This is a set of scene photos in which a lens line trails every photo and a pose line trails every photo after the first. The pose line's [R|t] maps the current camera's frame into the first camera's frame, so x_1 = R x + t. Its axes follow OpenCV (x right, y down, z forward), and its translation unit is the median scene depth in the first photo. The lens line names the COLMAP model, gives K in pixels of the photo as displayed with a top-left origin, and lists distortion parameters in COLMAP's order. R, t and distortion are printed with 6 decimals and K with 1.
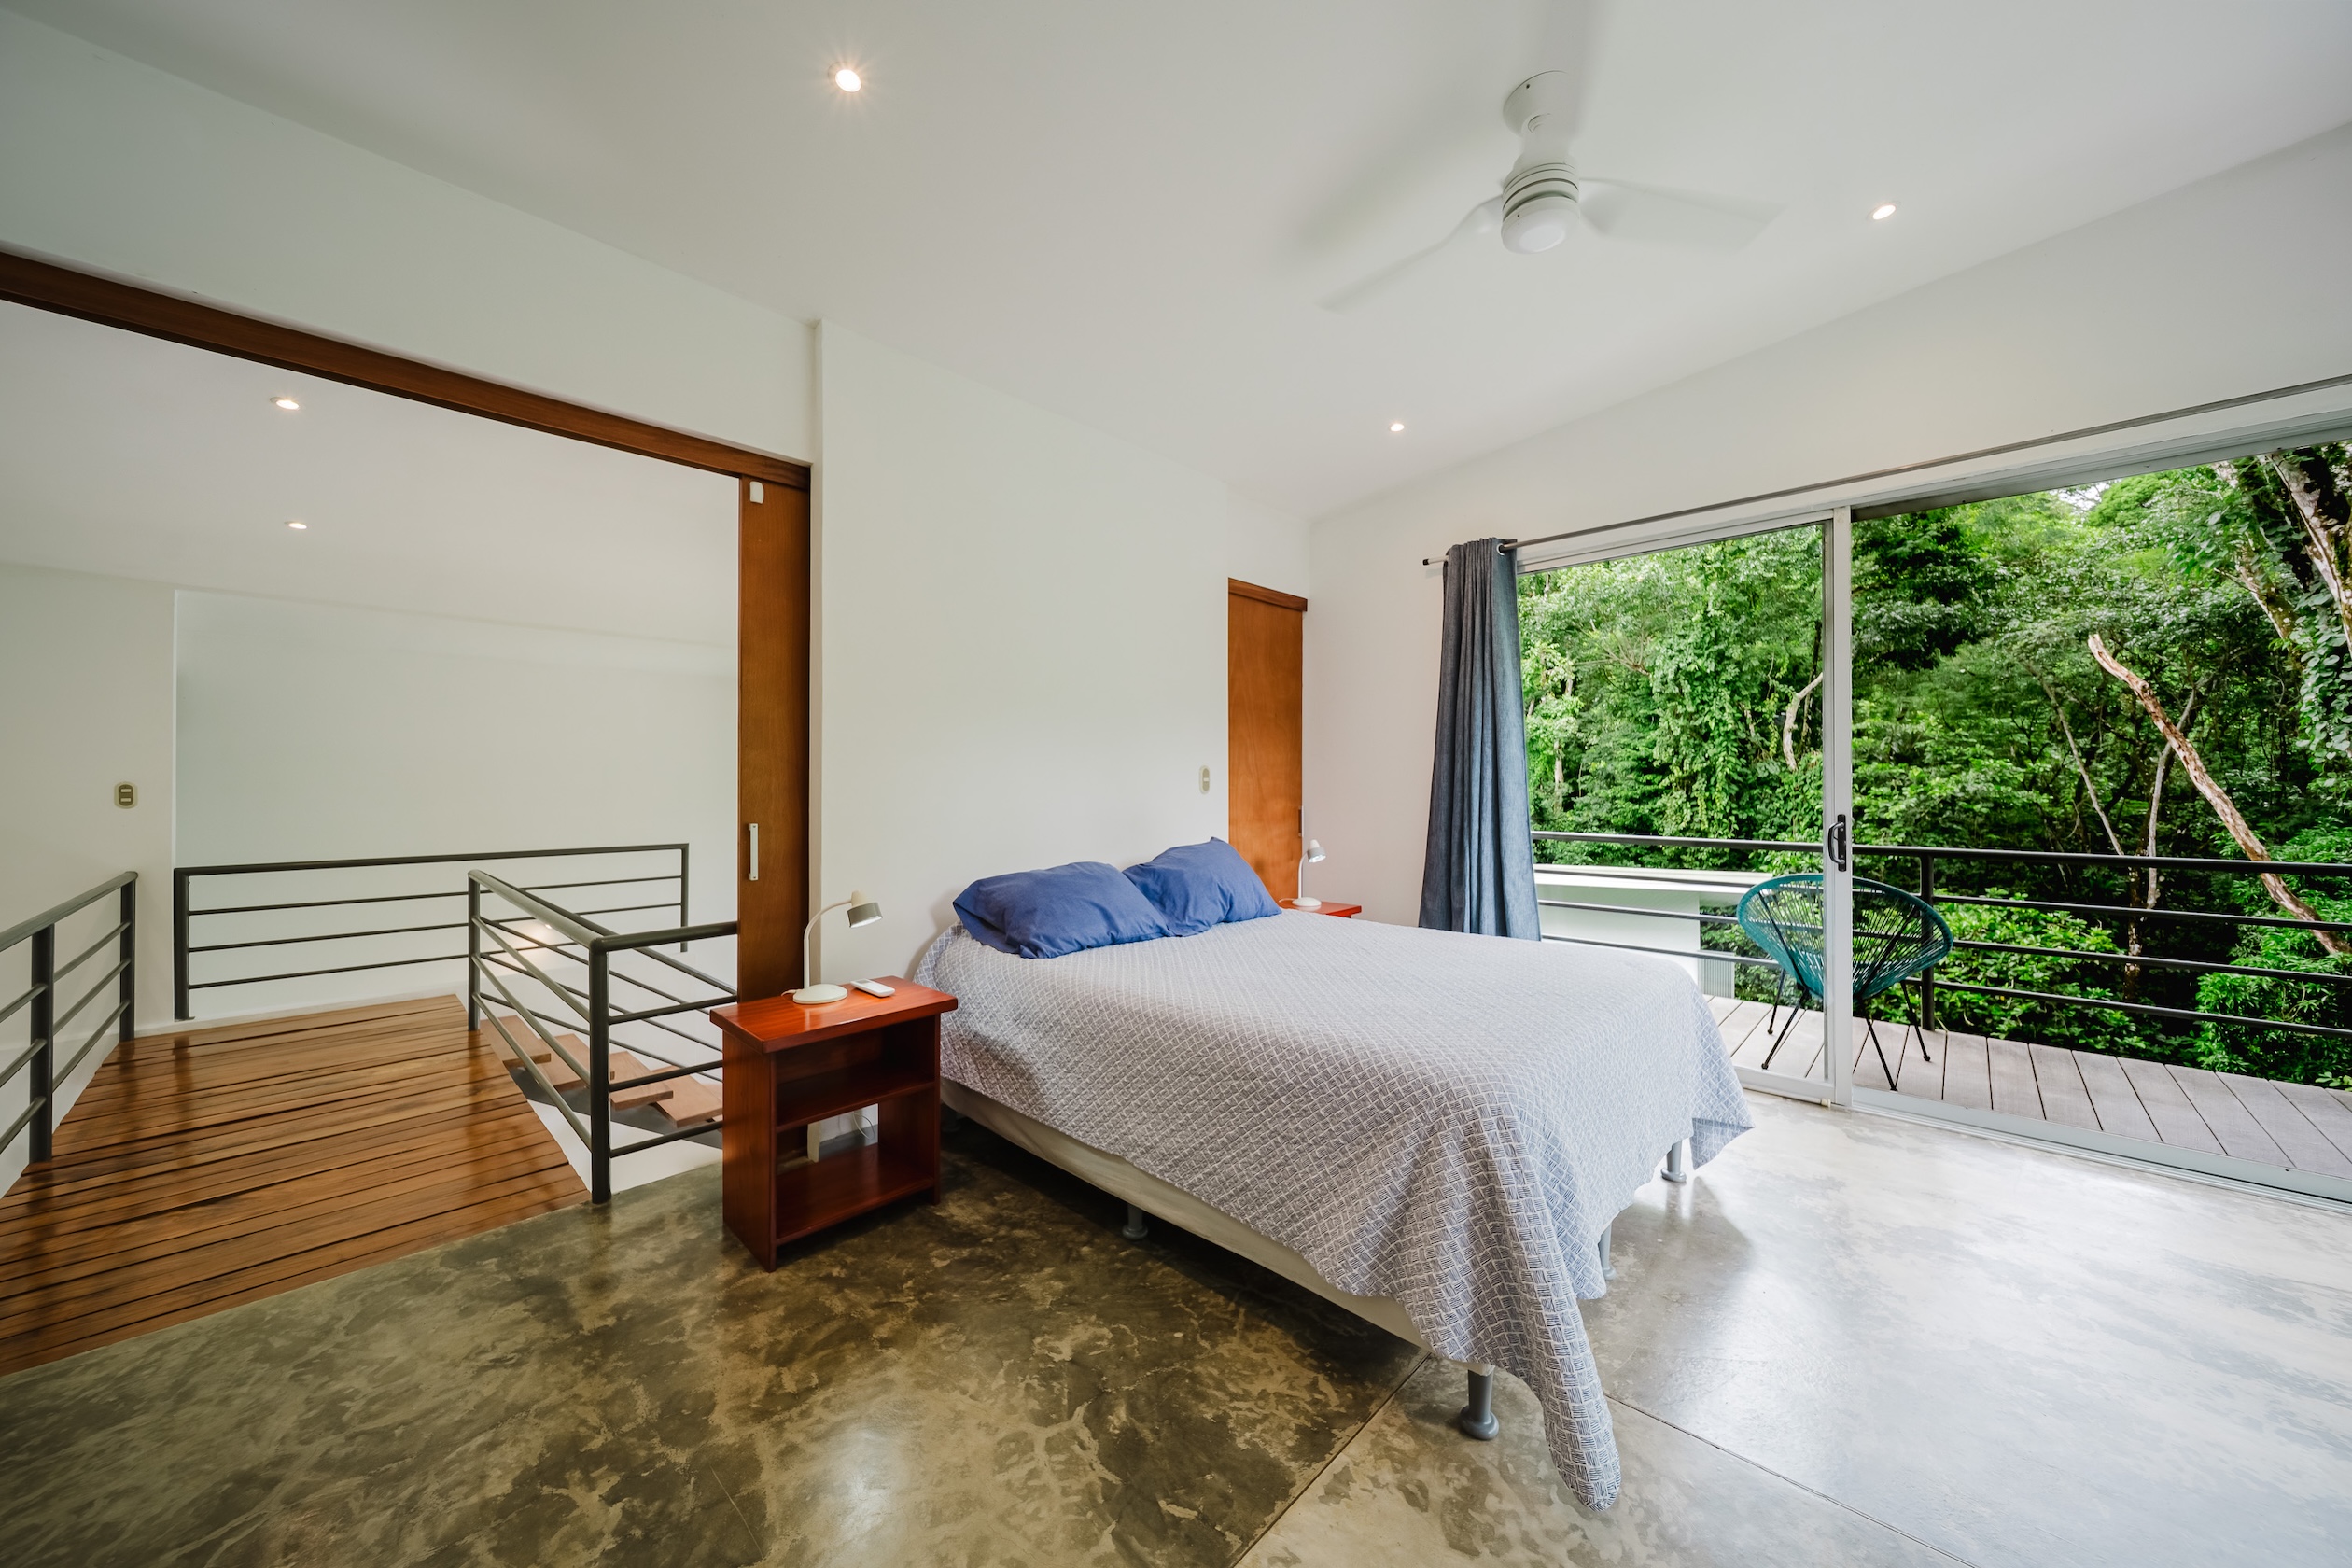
lens RADIAL K [[828.3, 0, 1178.9], [0, 828.3, 779.7], [0, 0, 1]] dist [0.001016, -0.001577]
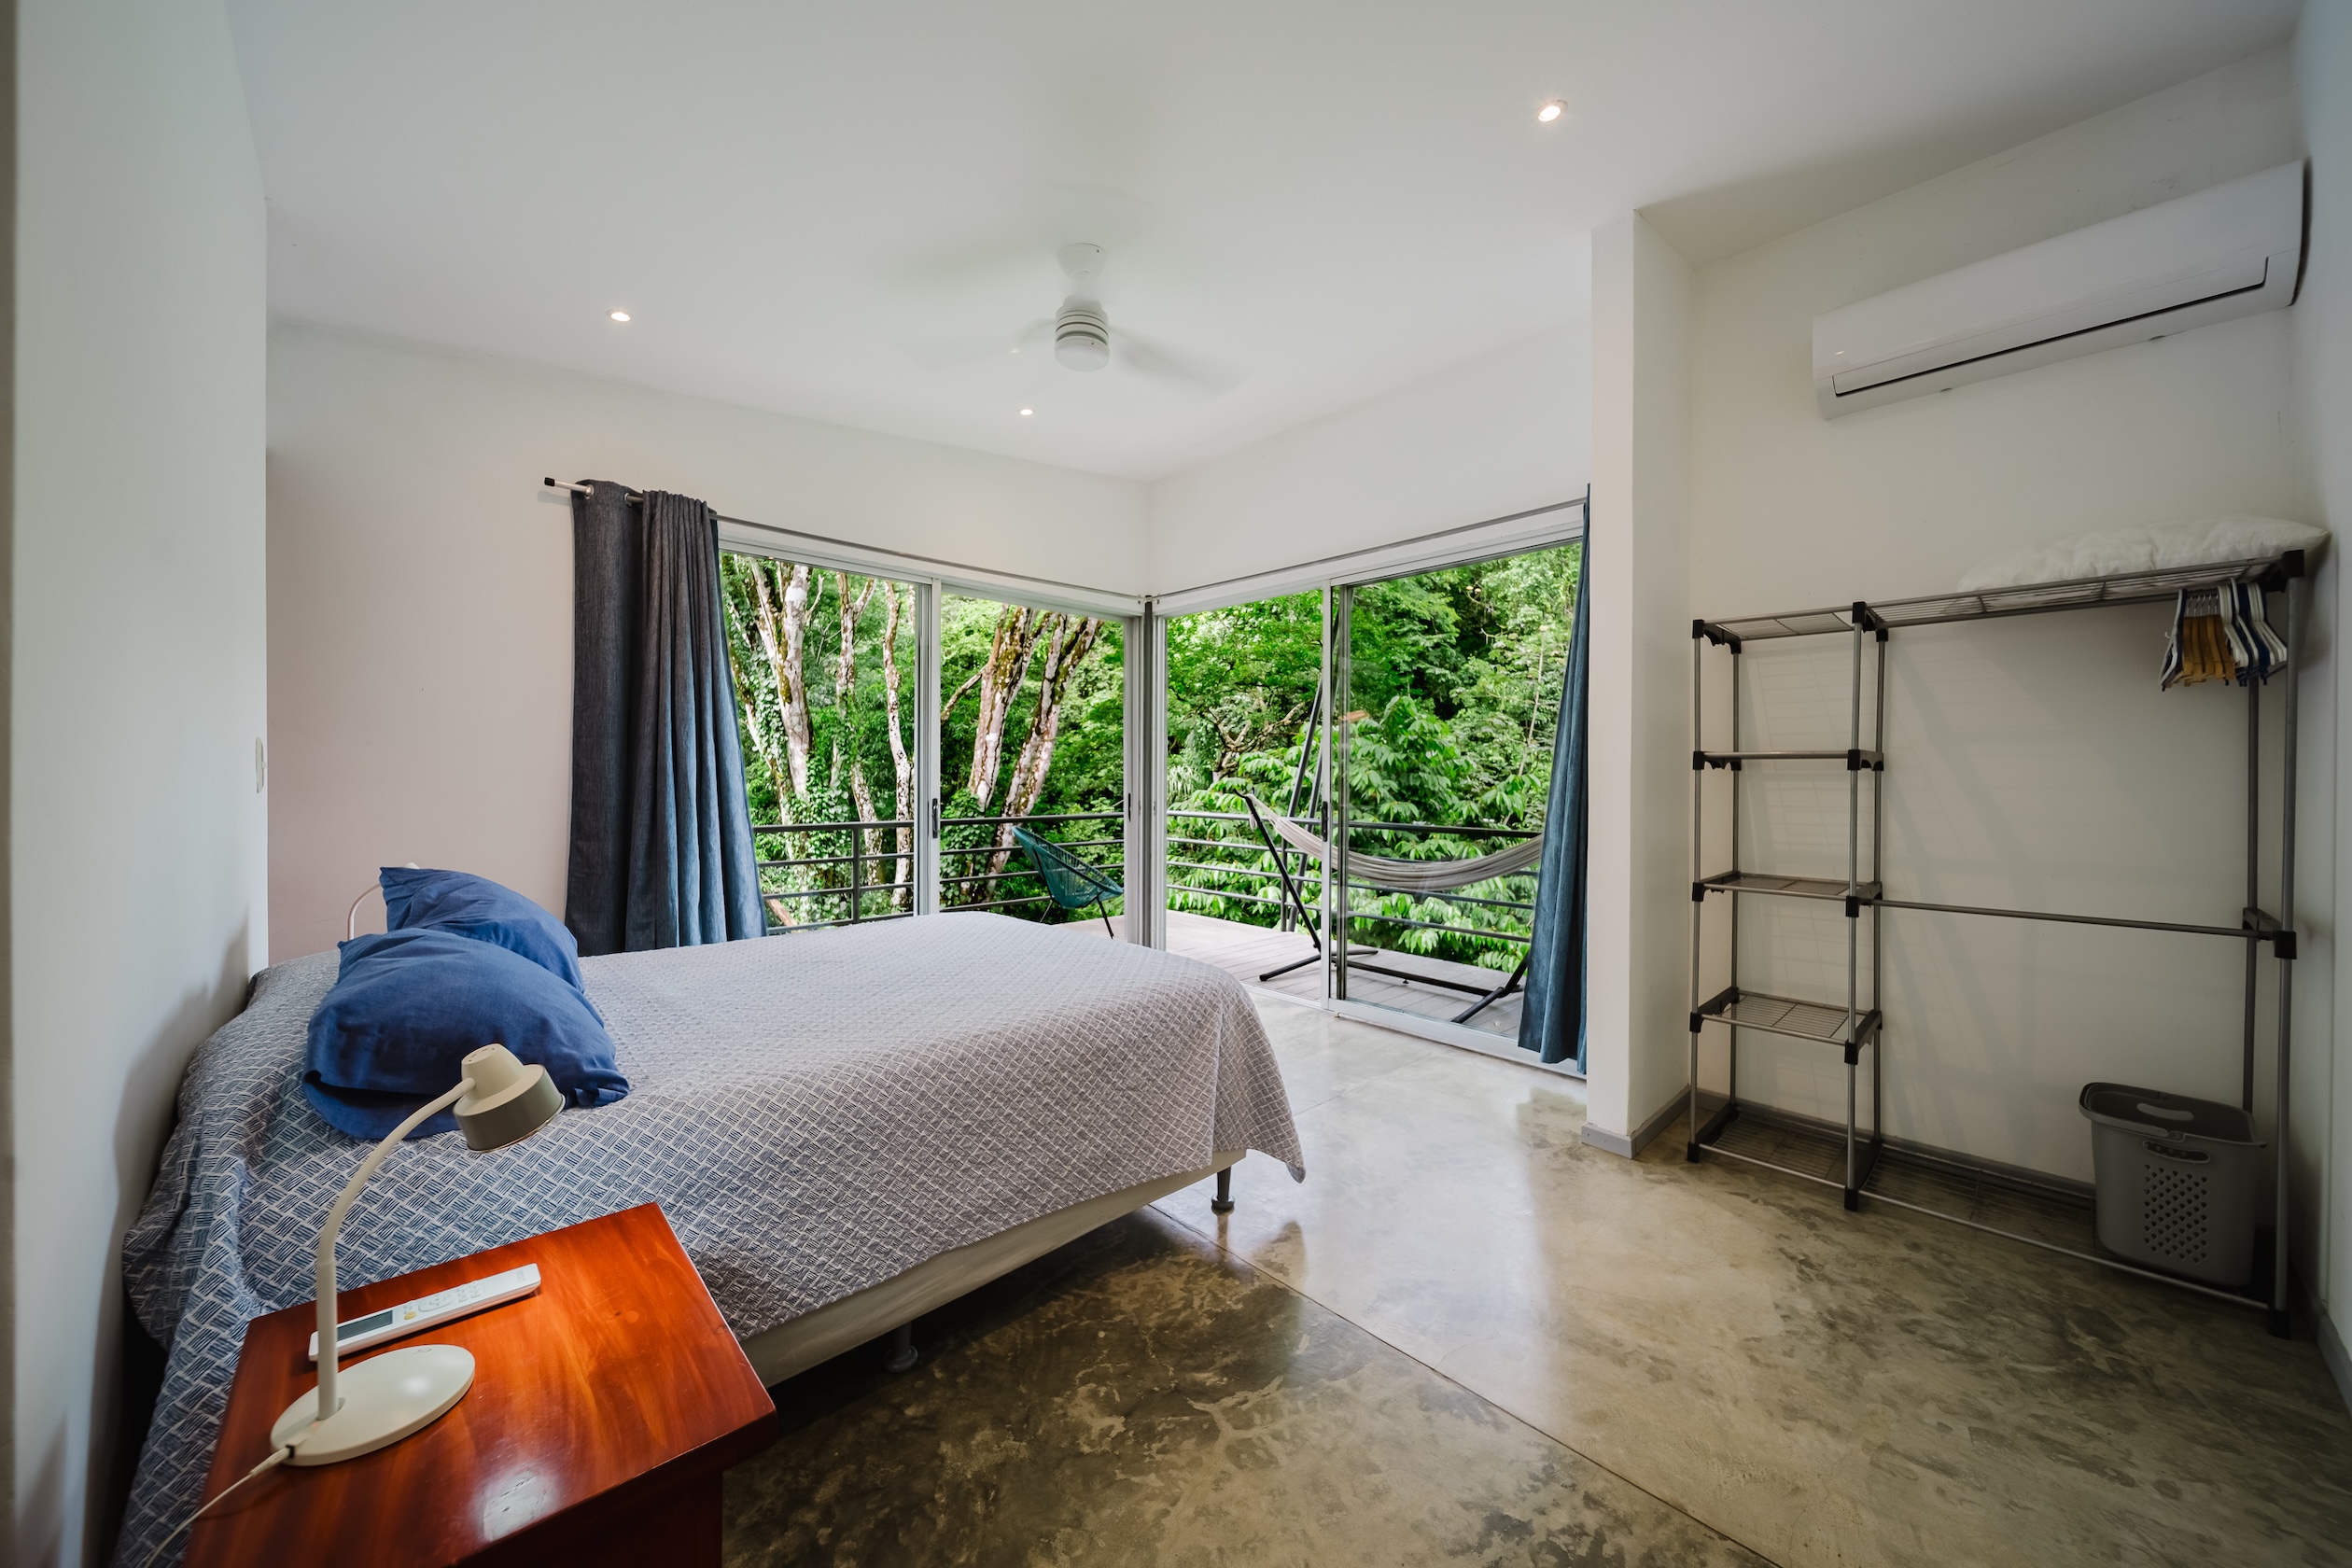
lens RADIAL K [[828.3, 0, 1187.8], [0, 828.3, 781.2], [0, 0, 1]] dist [0.001016, -0.001577]
pose [[0.046609, -0.003742, 0.998906, -0.968763], [-0.010450, 0.999936, 0.004233, 0.004119], [-0.998859, -0.010636, 0.046567, 0.847420]]
